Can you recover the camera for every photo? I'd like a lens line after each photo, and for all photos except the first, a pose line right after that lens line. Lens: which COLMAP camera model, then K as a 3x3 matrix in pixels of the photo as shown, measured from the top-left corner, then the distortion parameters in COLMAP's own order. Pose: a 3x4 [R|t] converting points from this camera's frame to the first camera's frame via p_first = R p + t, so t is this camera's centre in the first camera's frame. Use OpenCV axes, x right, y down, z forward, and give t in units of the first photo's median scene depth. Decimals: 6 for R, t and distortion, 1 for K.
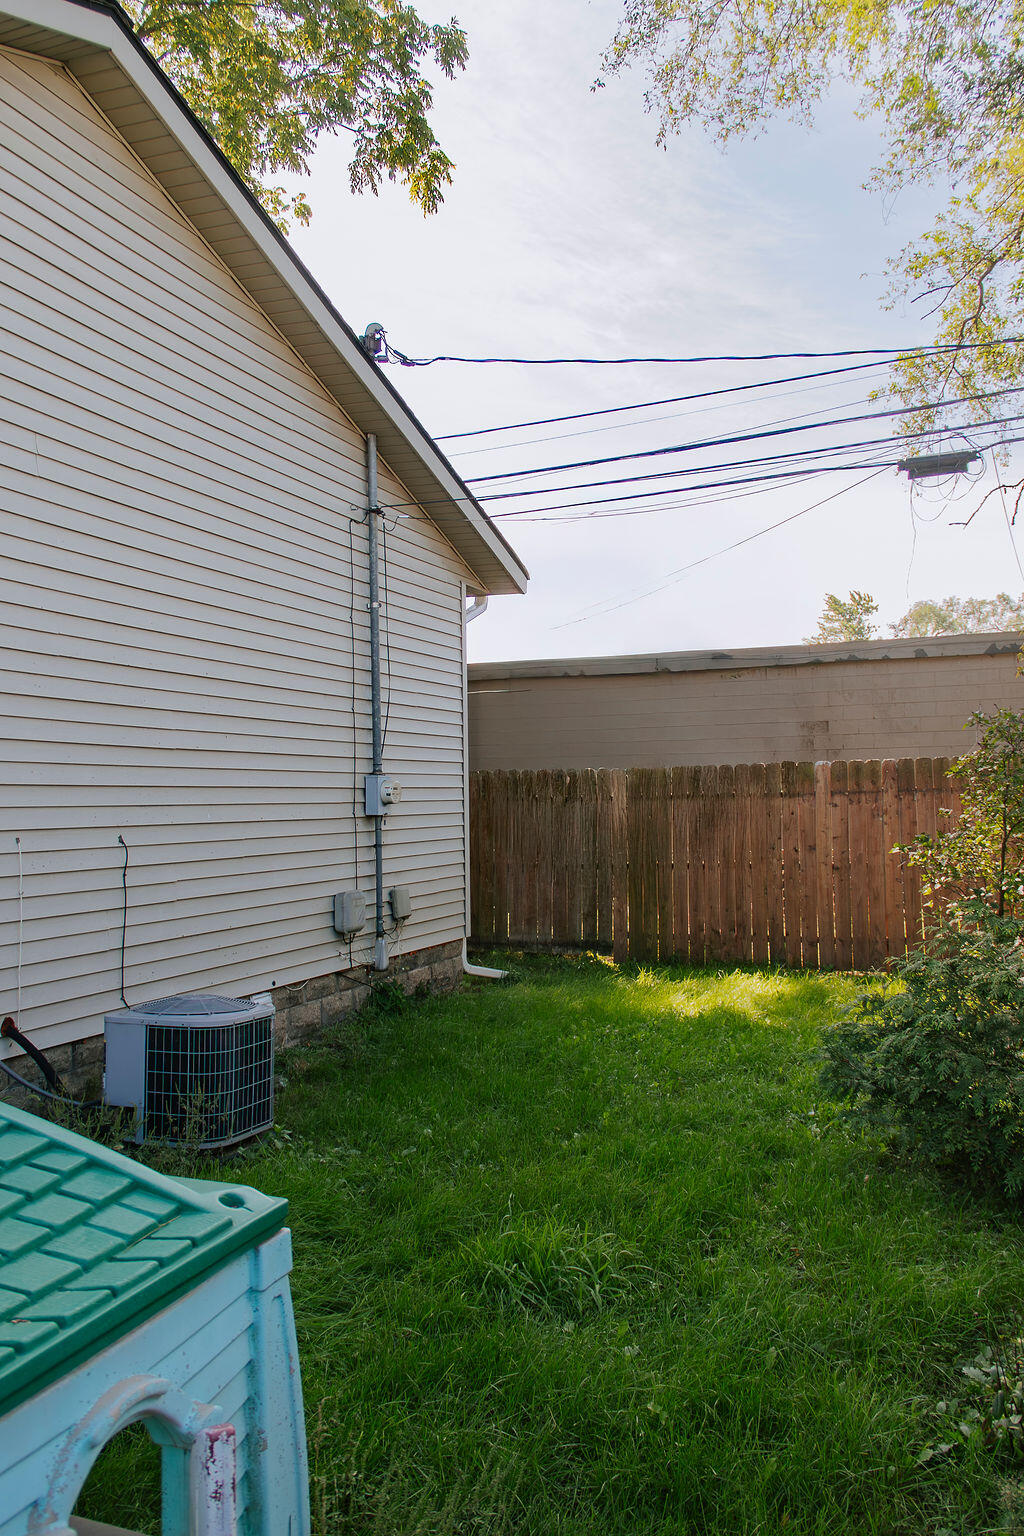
lens RADIAL K [[1232.5, 0, 513.1], [0, 1232.5, 776.6], [0, 0, 1]] dist [0.041838, 0.007546]
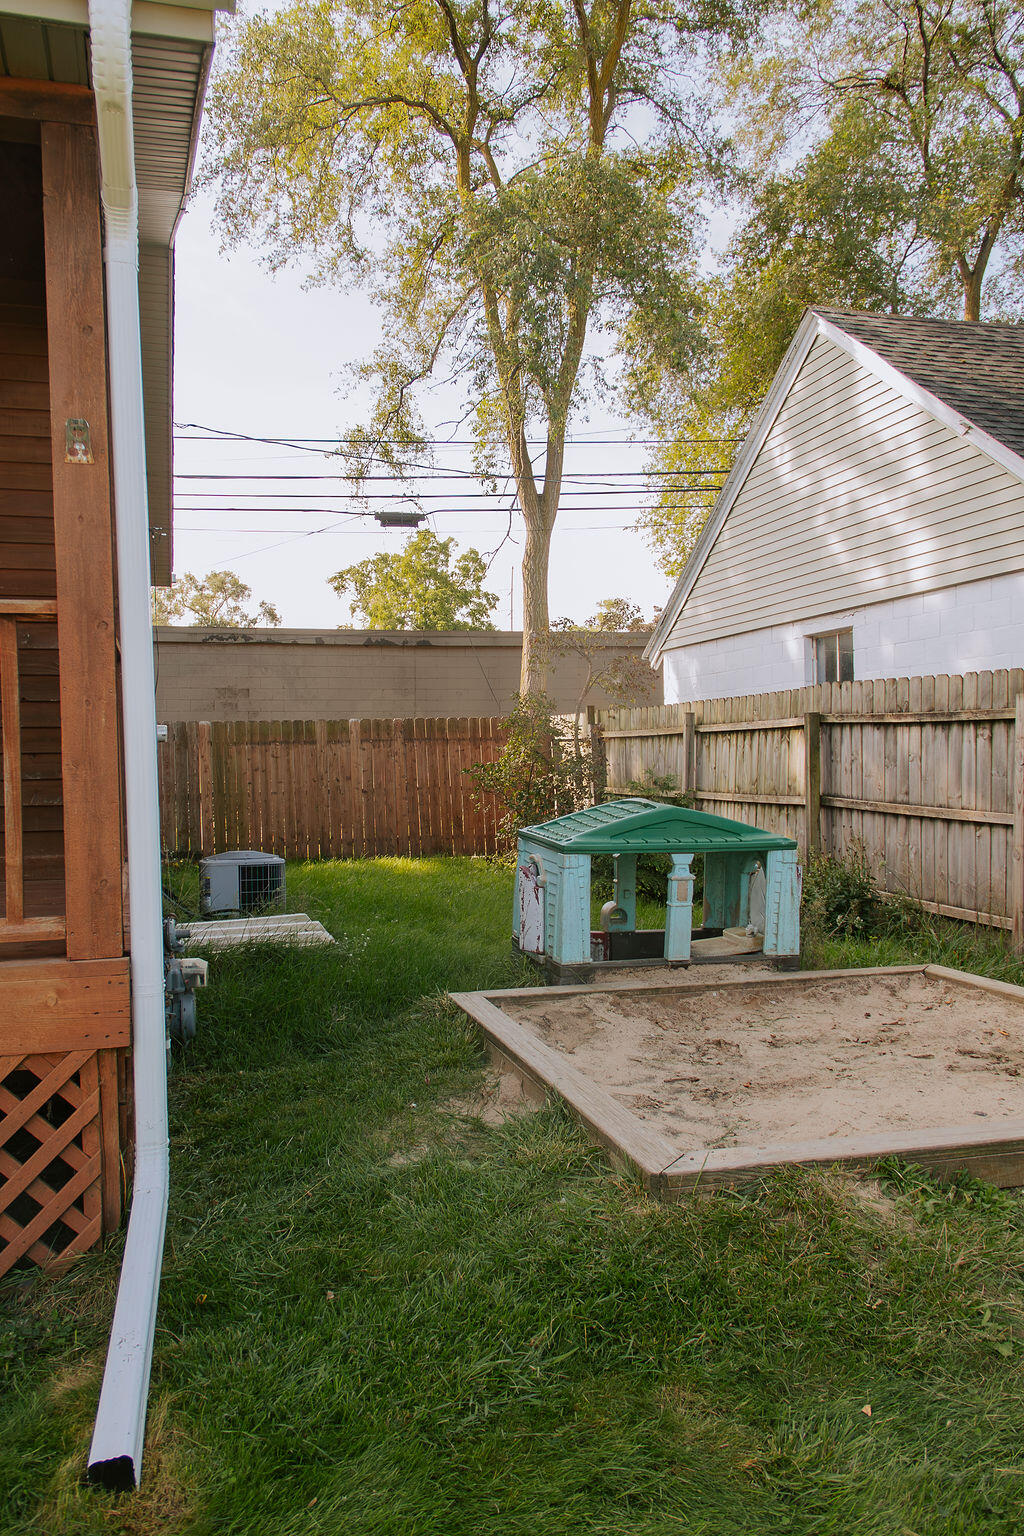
lens RADIAL K [[1232.5, 0, 509.5], [0, 1232.5, 766.5], [0, 0, 1]] dist [0.041838, 0.007546]
pose [[0.781454, -0.001106, 0.623961, -0.515438], [-0.010885, 0.999822, 0.015405, 0.019315], [-0.623867, -0.018830, 0.781303, -0.253081]]
